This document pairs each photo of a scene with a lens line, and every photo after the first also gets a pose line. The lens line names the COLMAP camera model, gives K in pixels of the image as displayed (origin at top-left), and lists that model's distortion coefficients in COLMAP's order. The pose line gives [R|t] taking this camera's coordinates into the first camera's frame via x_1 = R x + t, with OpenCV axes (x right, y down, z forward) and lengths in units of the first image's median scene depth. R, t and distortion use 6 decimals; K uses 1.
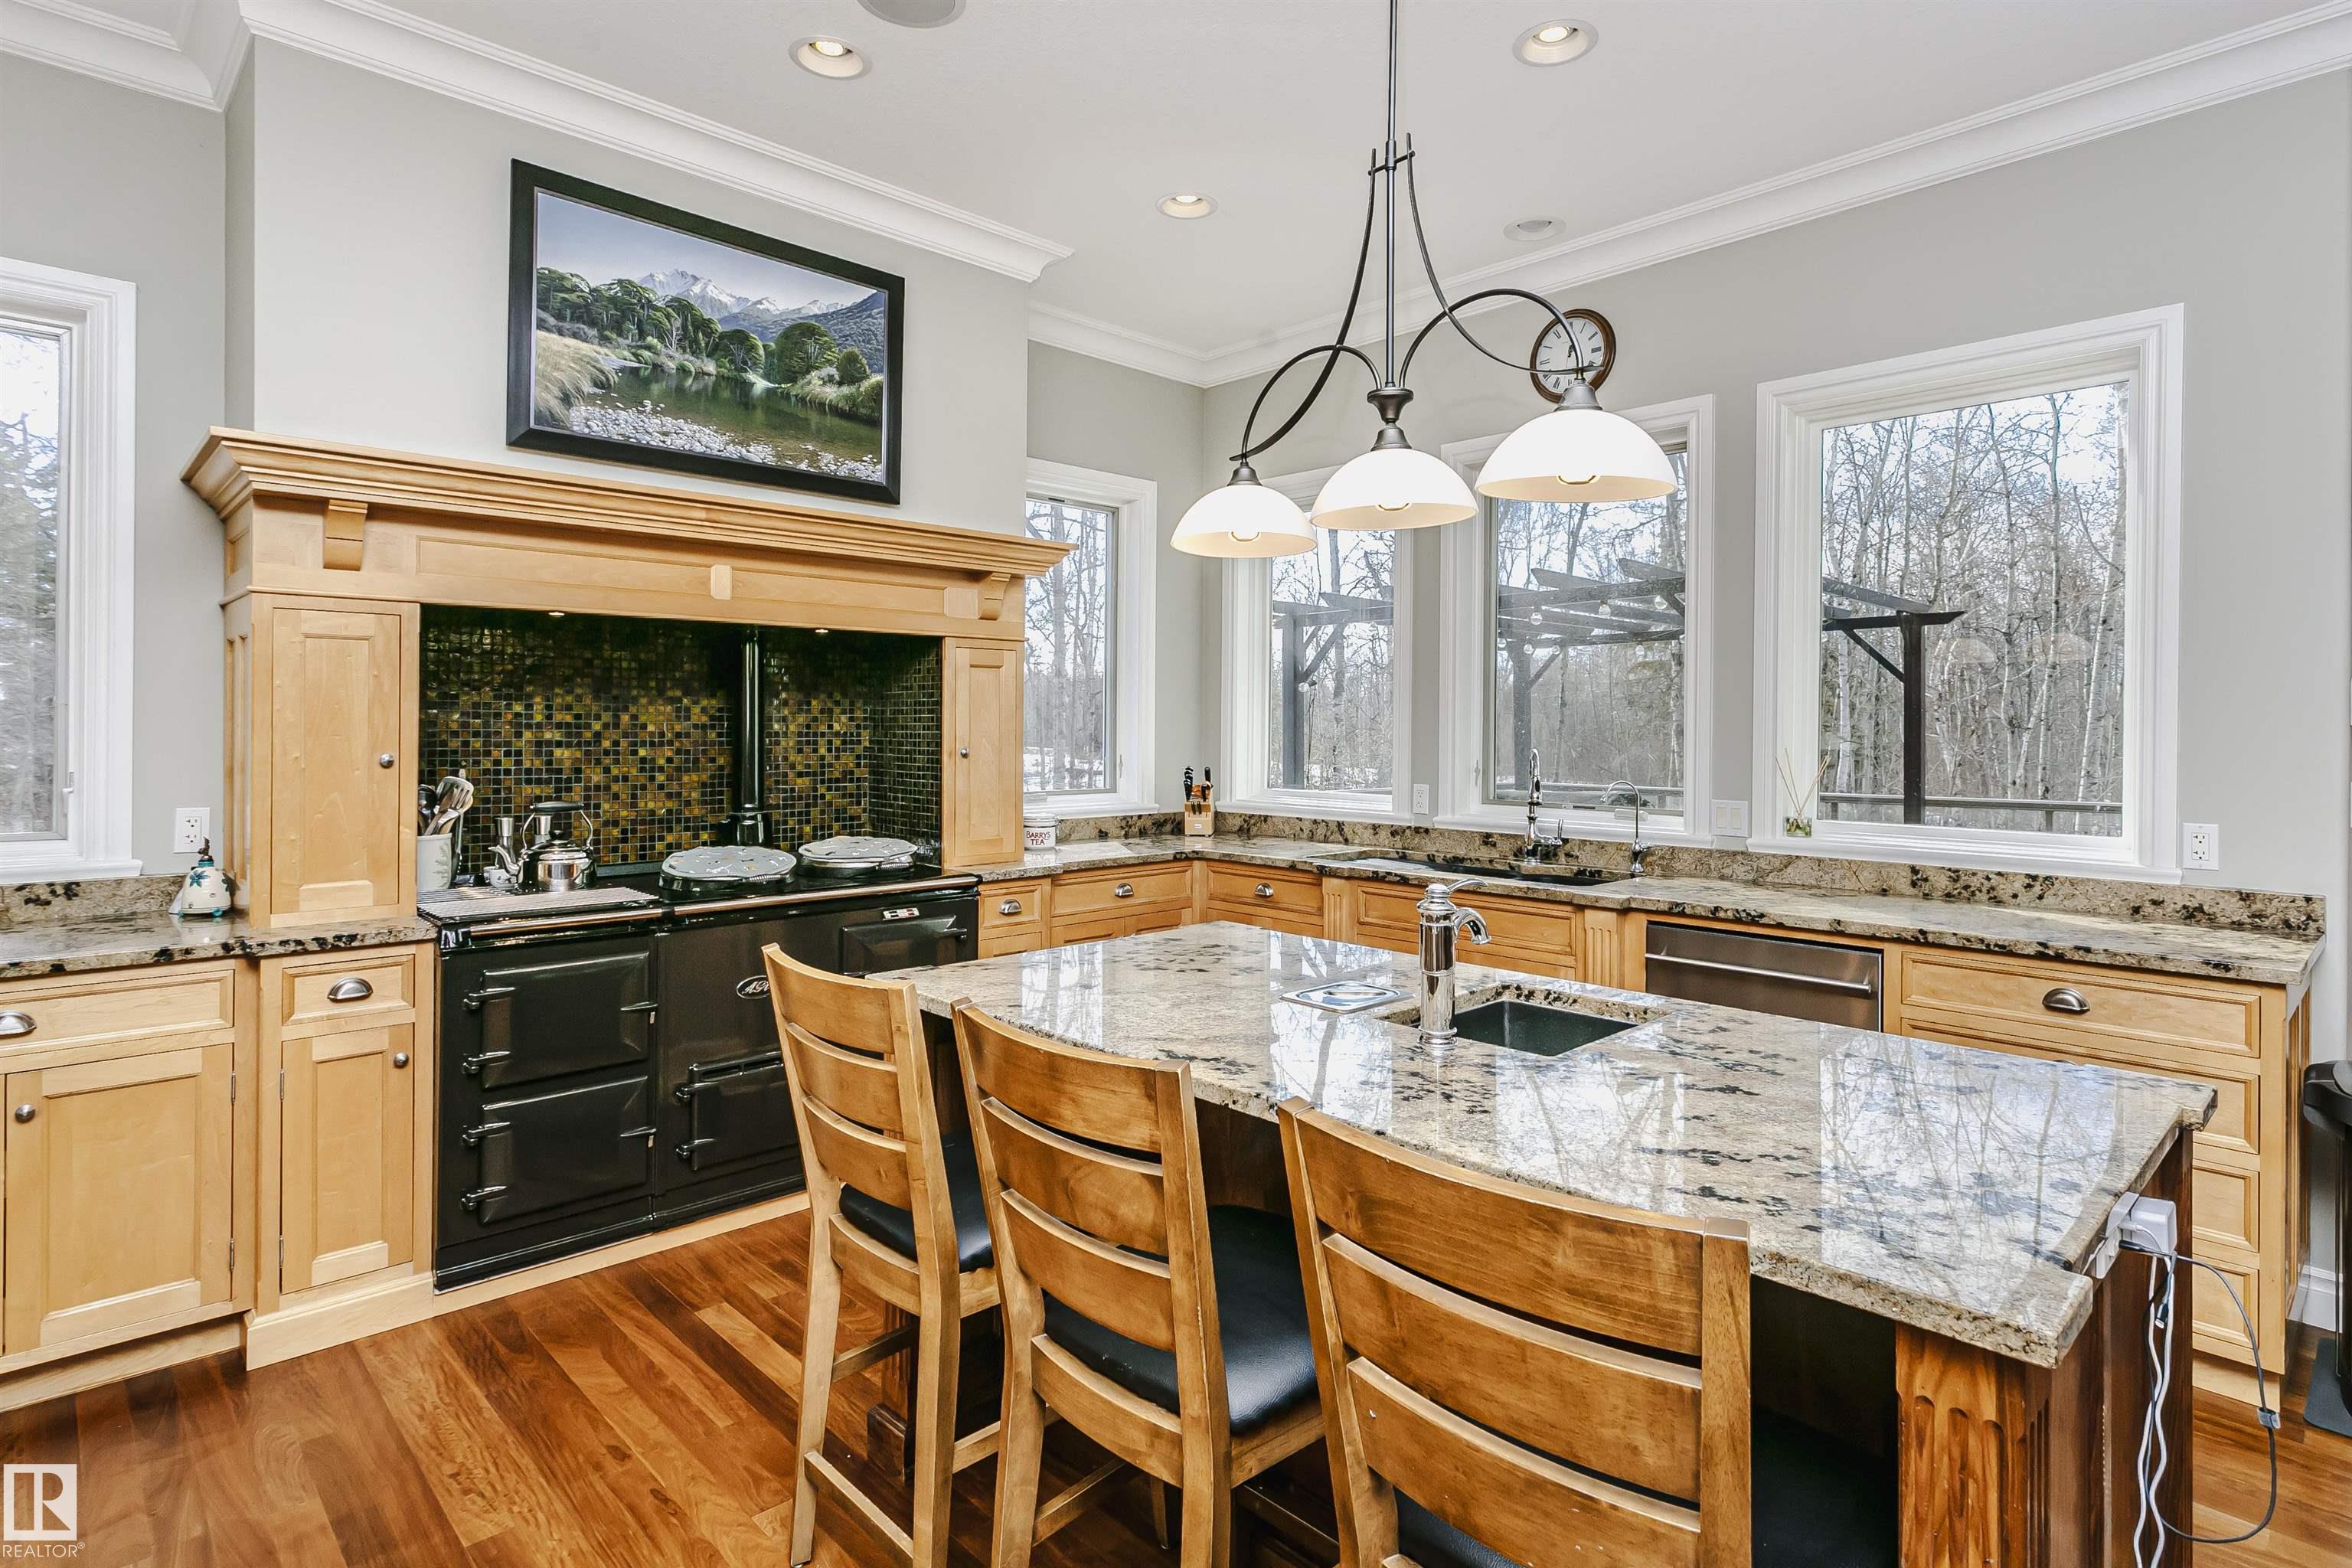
lens RADIAL K [[1213.0, 0, 1196.7], [0, 1213.0, 726.8], [0, 0, 1]] dist [0.001189, 0.001102]
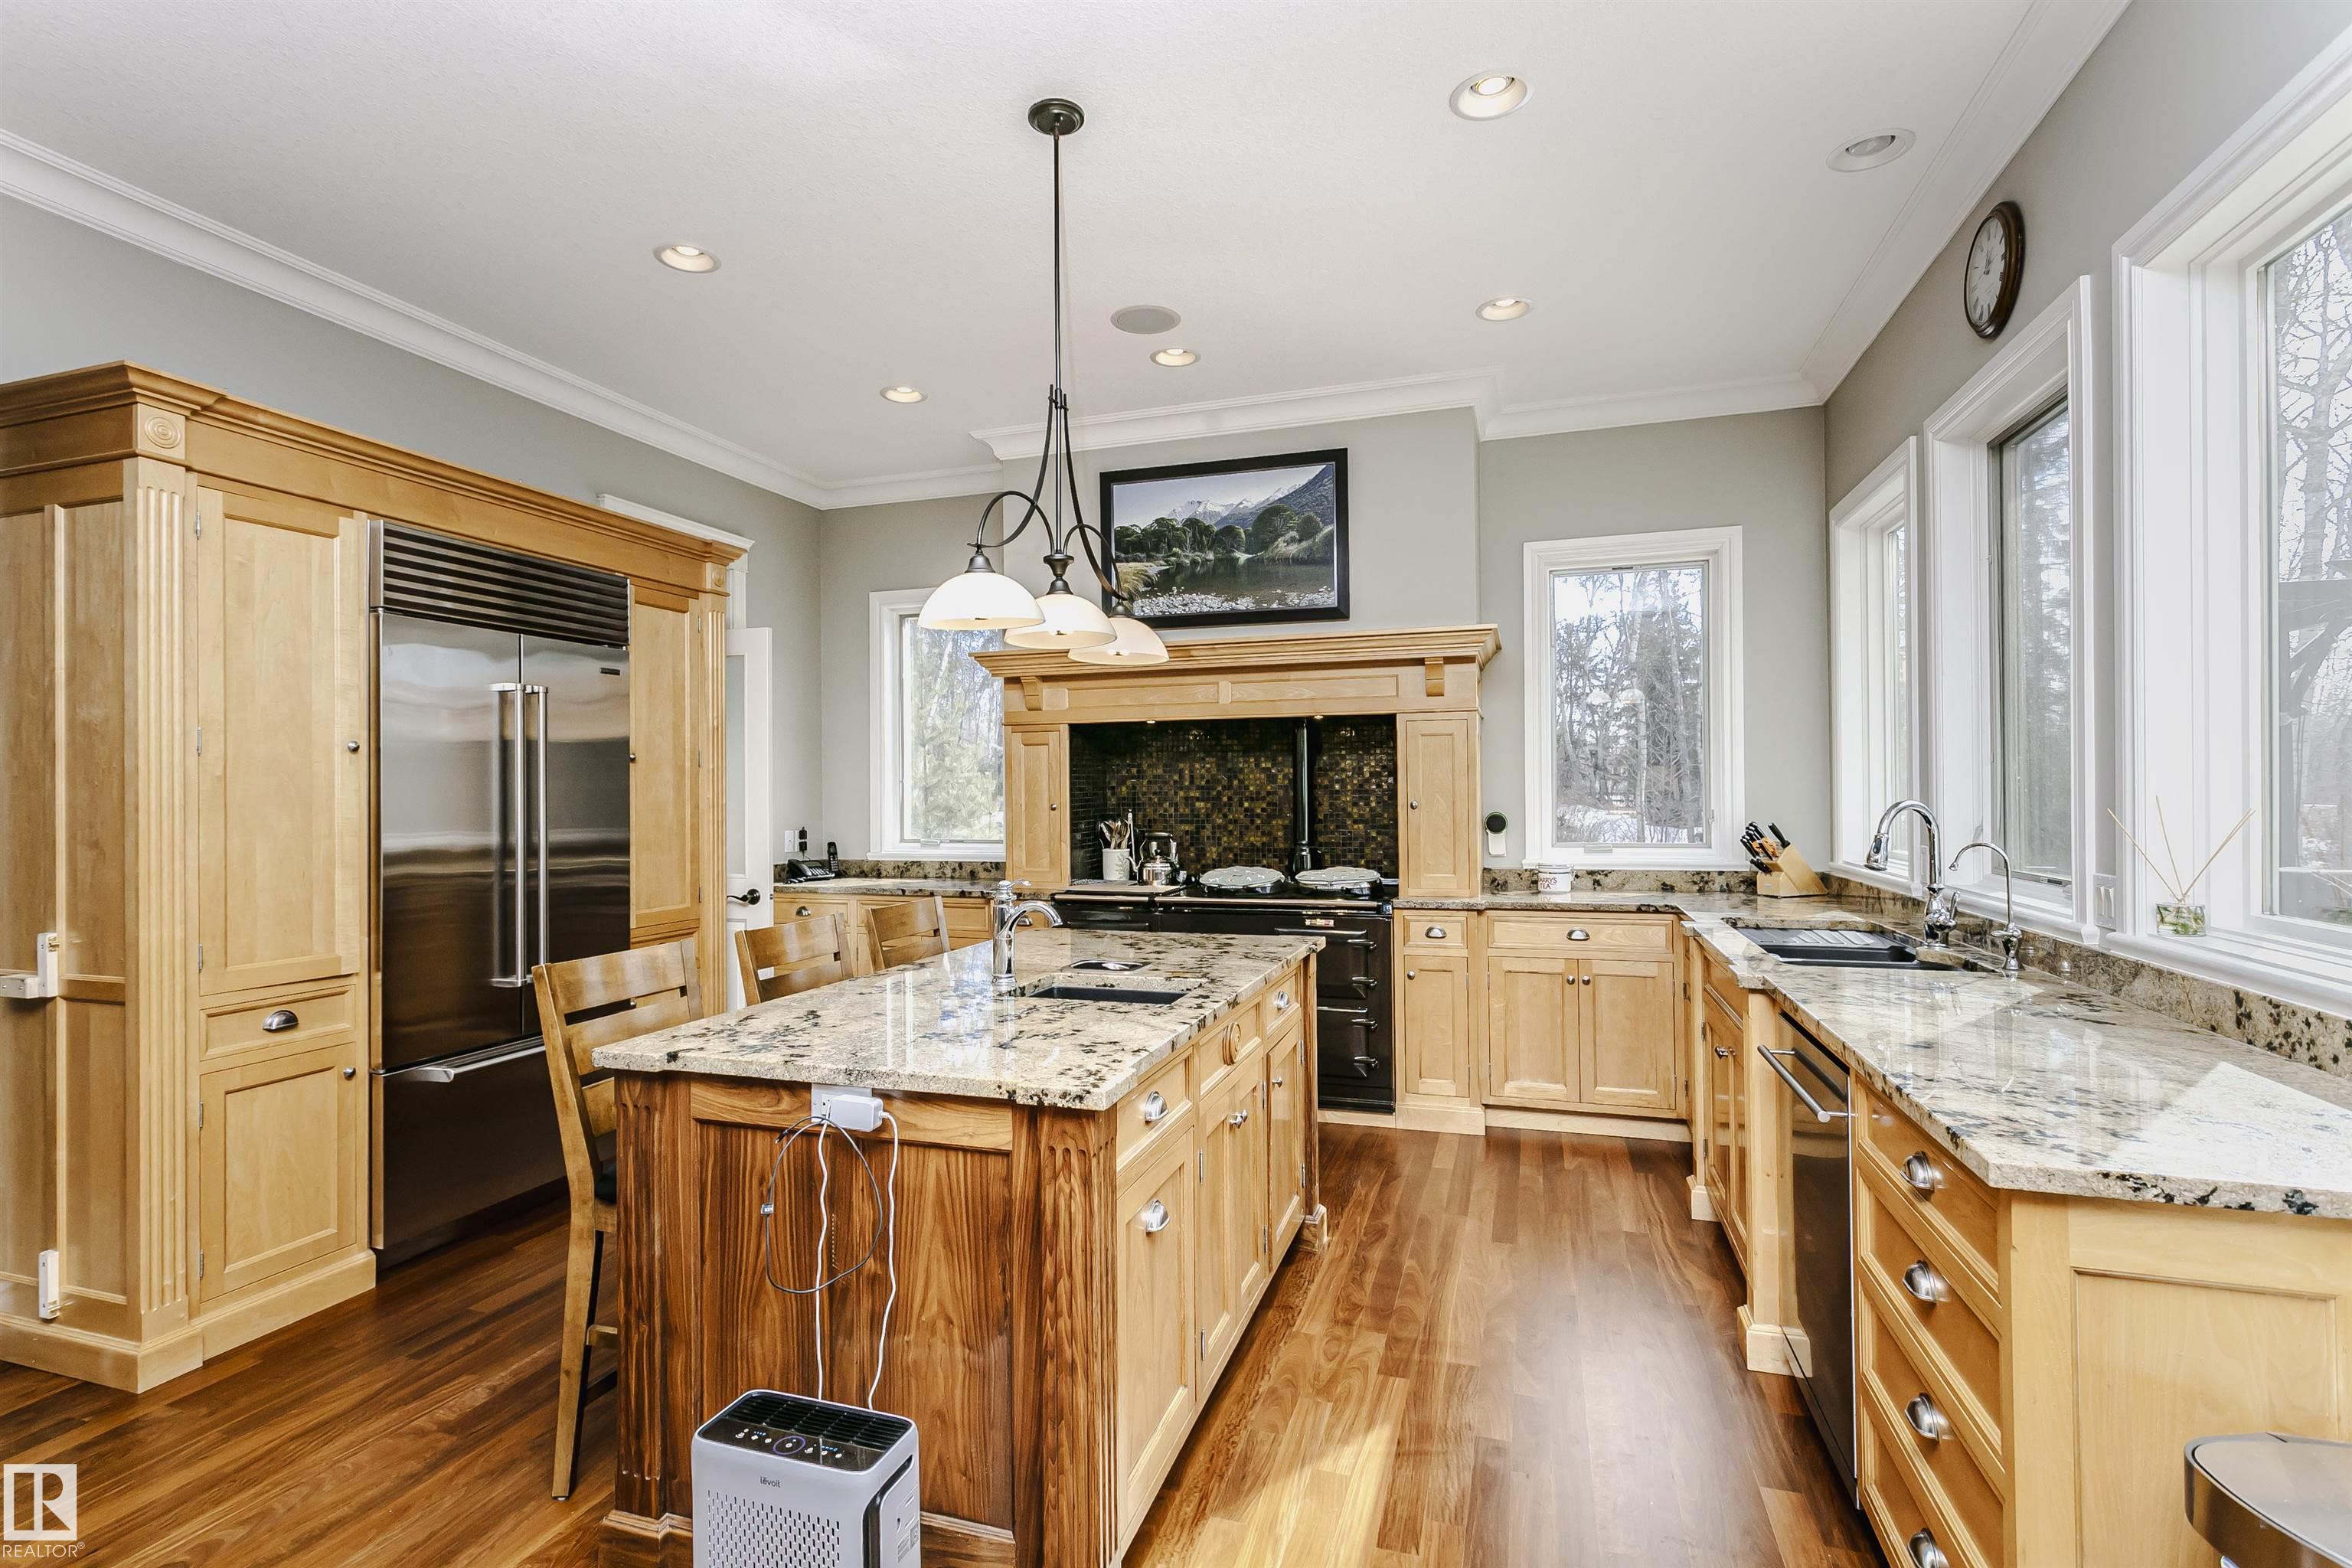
lens RADIAL K [[1133.7, 0, 1141.2], [0, 1133.7, 784.4], [0, 0, 1]] dist [0.000015, -0.000465]
pose [[0.448708, -0.016366, -0.893529, 0.820645], [0.010760, 0.999859, -0.012910, 0.013667], [0.893614, -0.003821, 0.448821, 0.257968]]
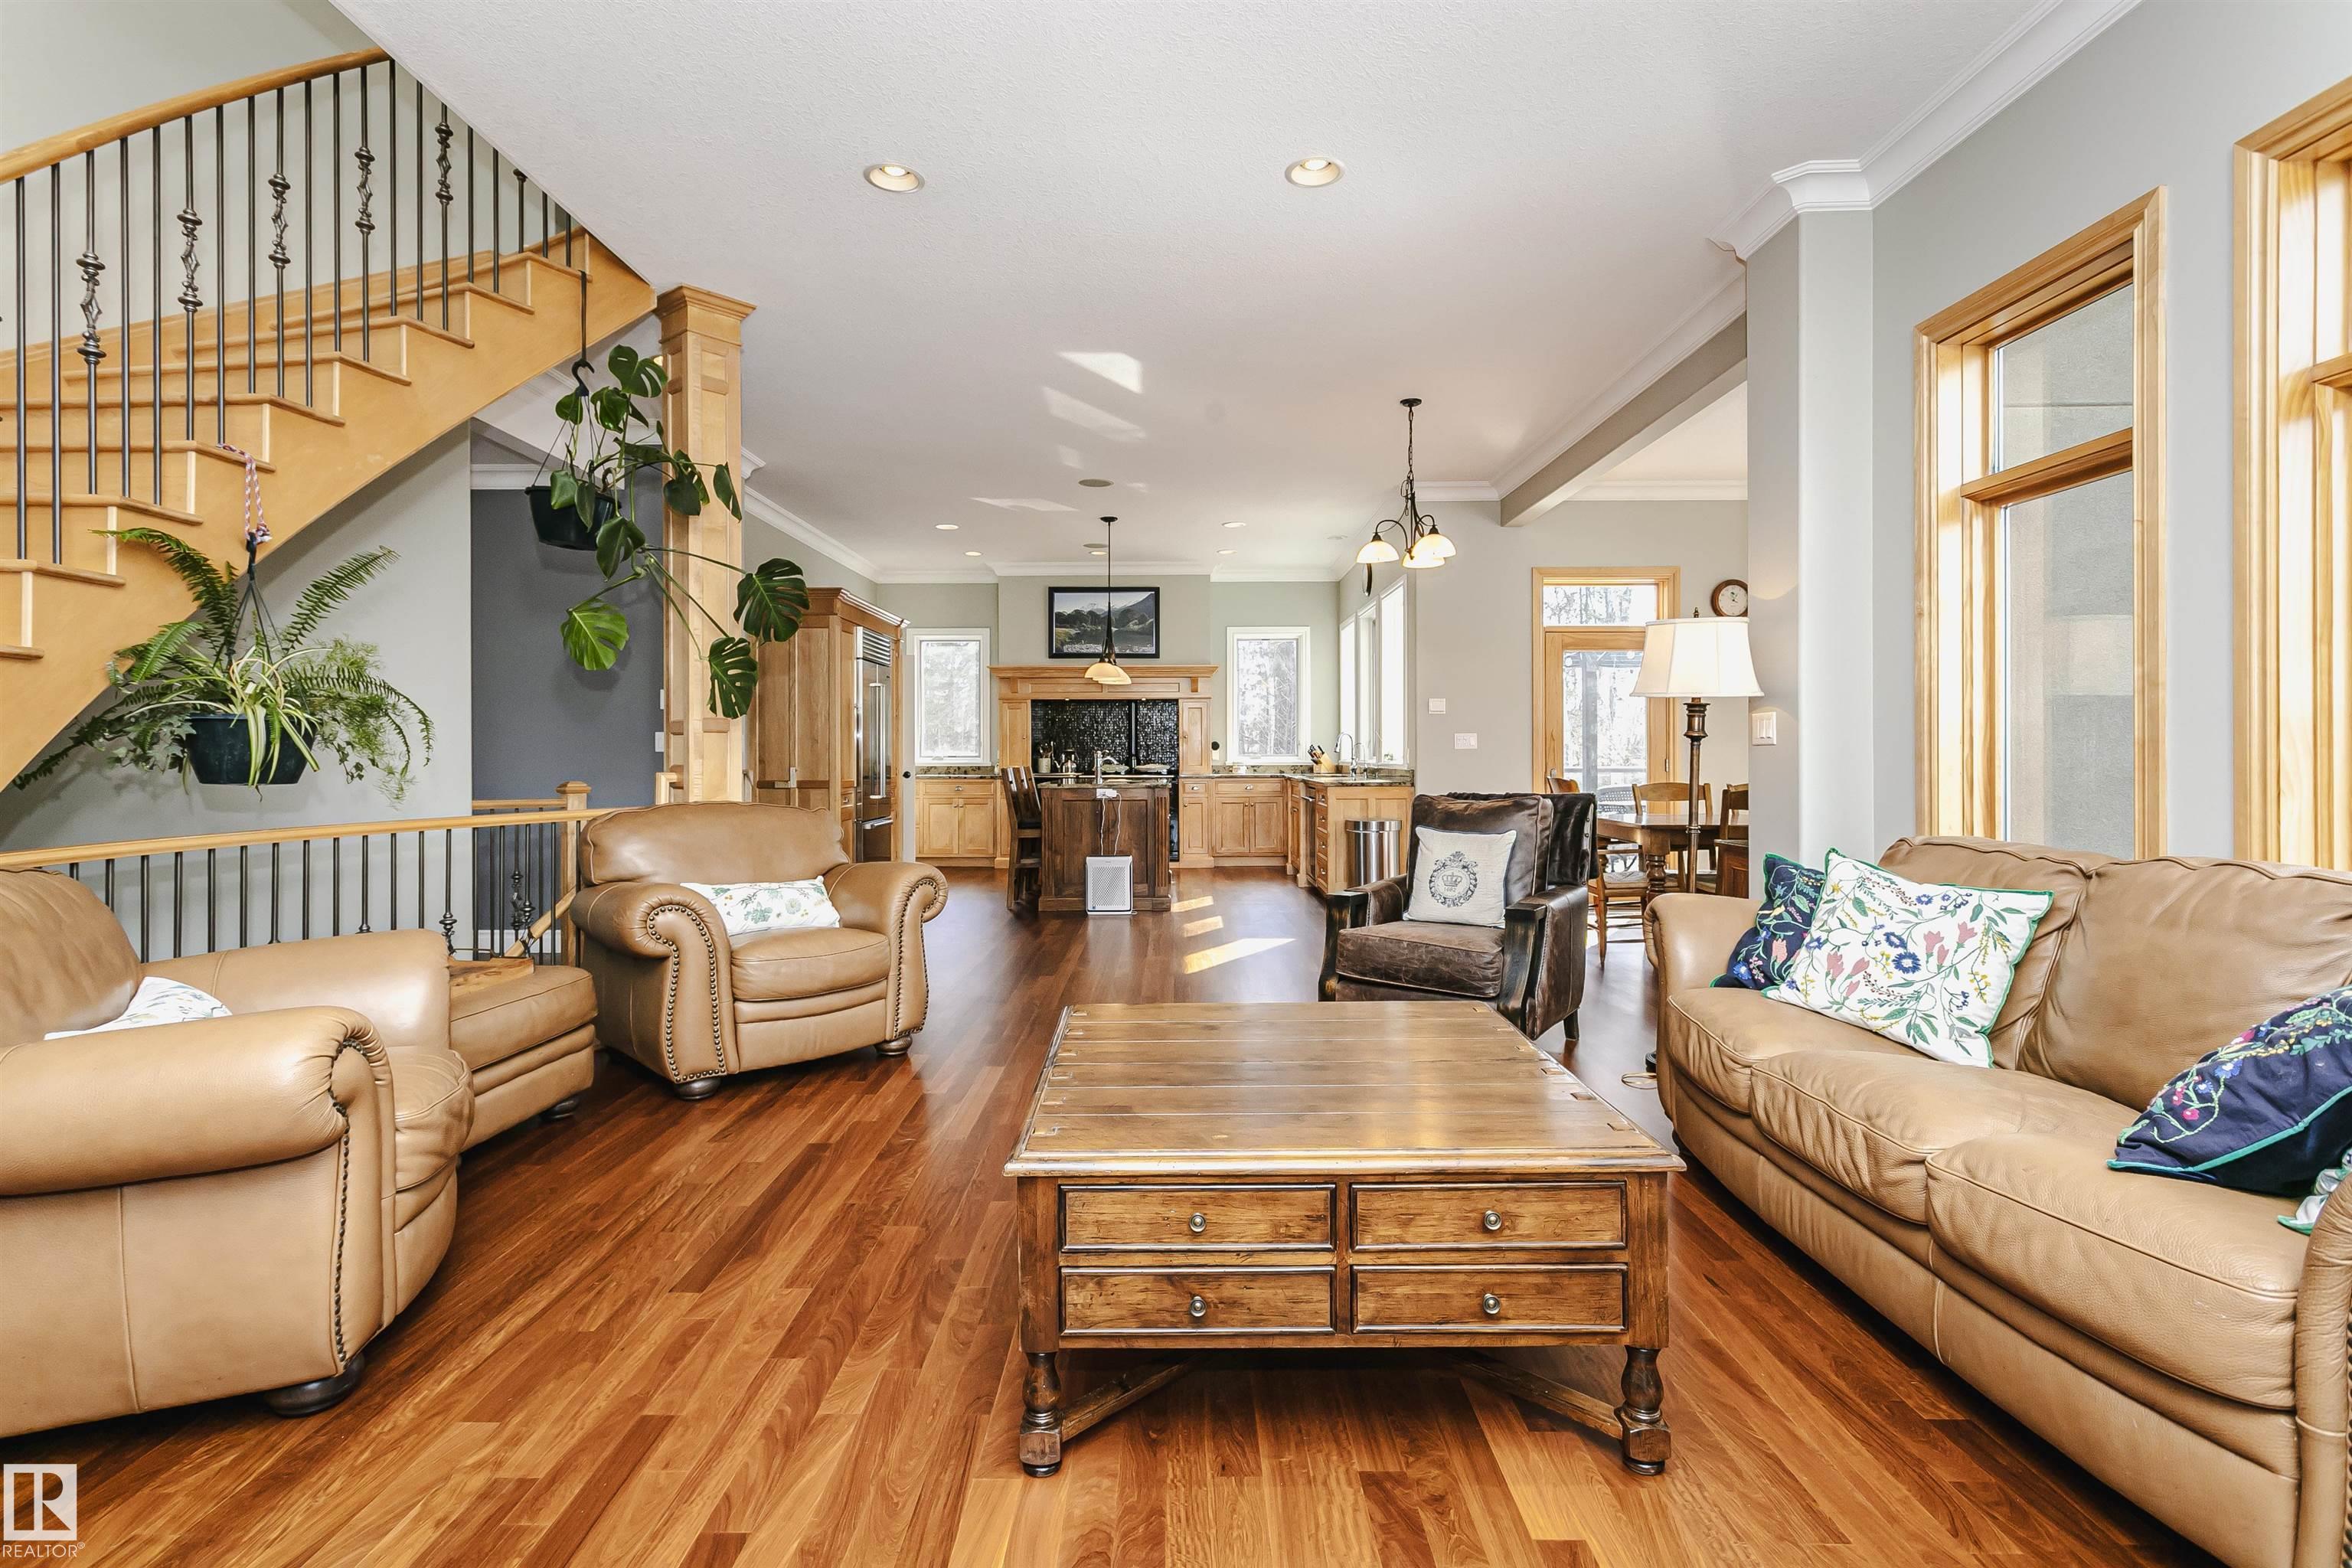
lens RADIAL K [[1140.7, 0, 1170.5], [0, 1140.7, 749.6], [0, 0, 1]] dist [0.011270, -0.000935]
pose [[0.712677, -0.010491, -0.701414, 2.014817], [0.007979, 0.999945, -0.006850, 0.081633], [0.701447, -0.000715, 0.712721, -1.193734]]
